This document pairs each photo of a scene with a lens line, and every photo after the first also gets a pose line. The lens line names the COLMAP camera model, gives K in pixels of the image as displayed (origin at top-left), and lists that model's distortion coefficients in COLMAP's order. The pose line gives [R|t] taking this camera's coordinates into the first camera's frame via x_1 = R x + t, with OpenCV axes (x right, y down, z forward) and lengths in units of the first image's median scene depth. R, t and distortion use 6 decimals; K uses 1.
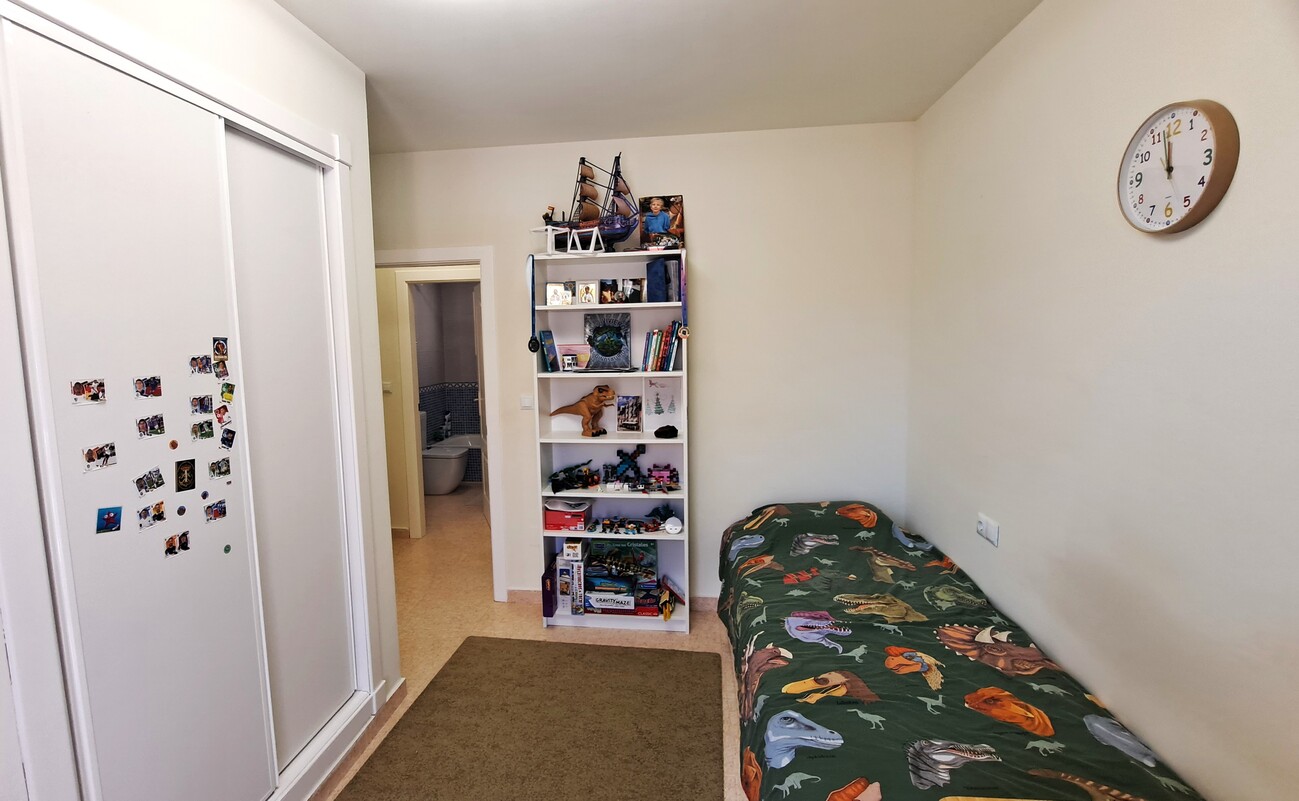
lens RADIAL K [[570.5, 0, 649.1], [0, 570.5, 387.2], [0, 0, 1]] dist [-0.003885, -0.001232]
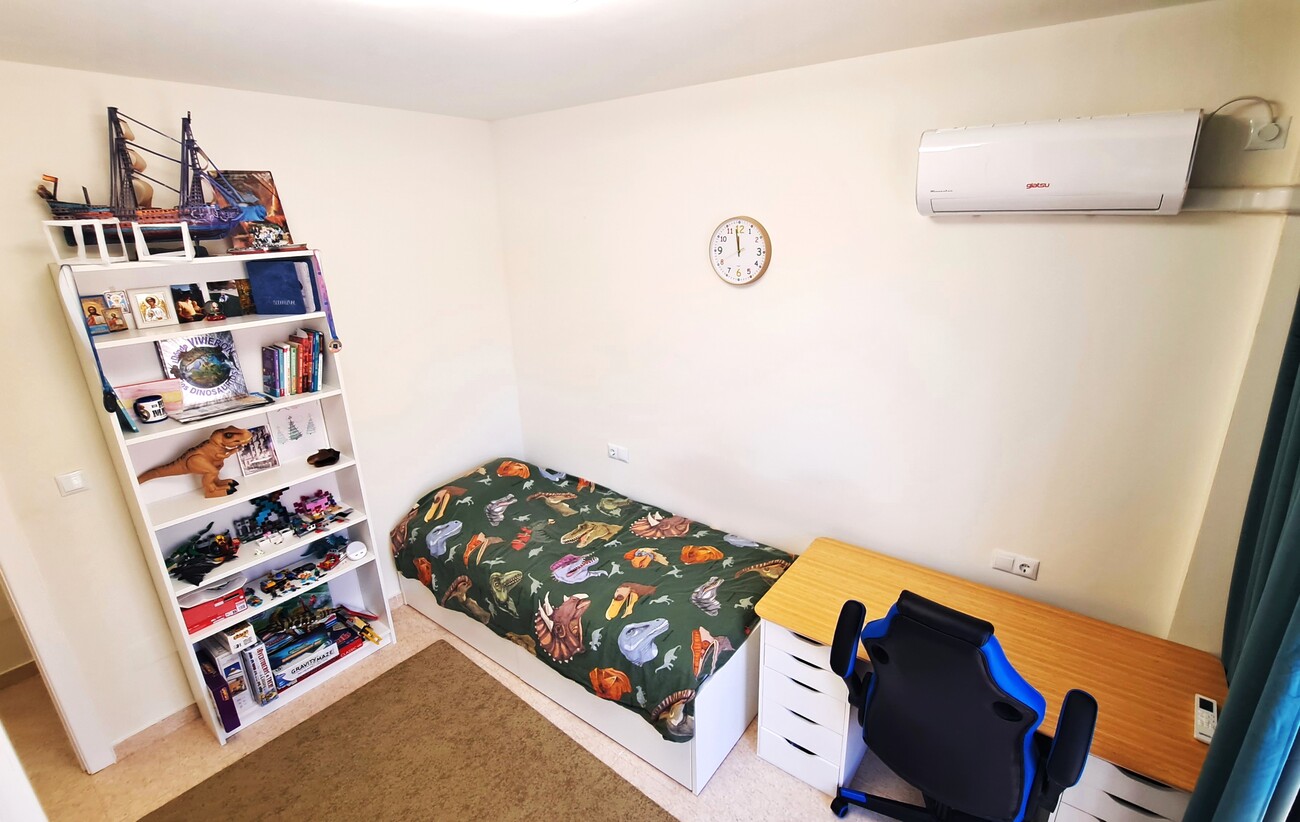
lens RADIAL K [[594.3, 0, 652.0], [0, 594.3, 380.4], [0, 0, 1]] dist [-0.000443, 0.000054]
pose [[0.514651, -0.229473, 0.826121, -0.472274], [0.083486, 0.972353, 0.218083, -0.209693], [-0.853325, -0.043267, 0.519580, 0.103350]]
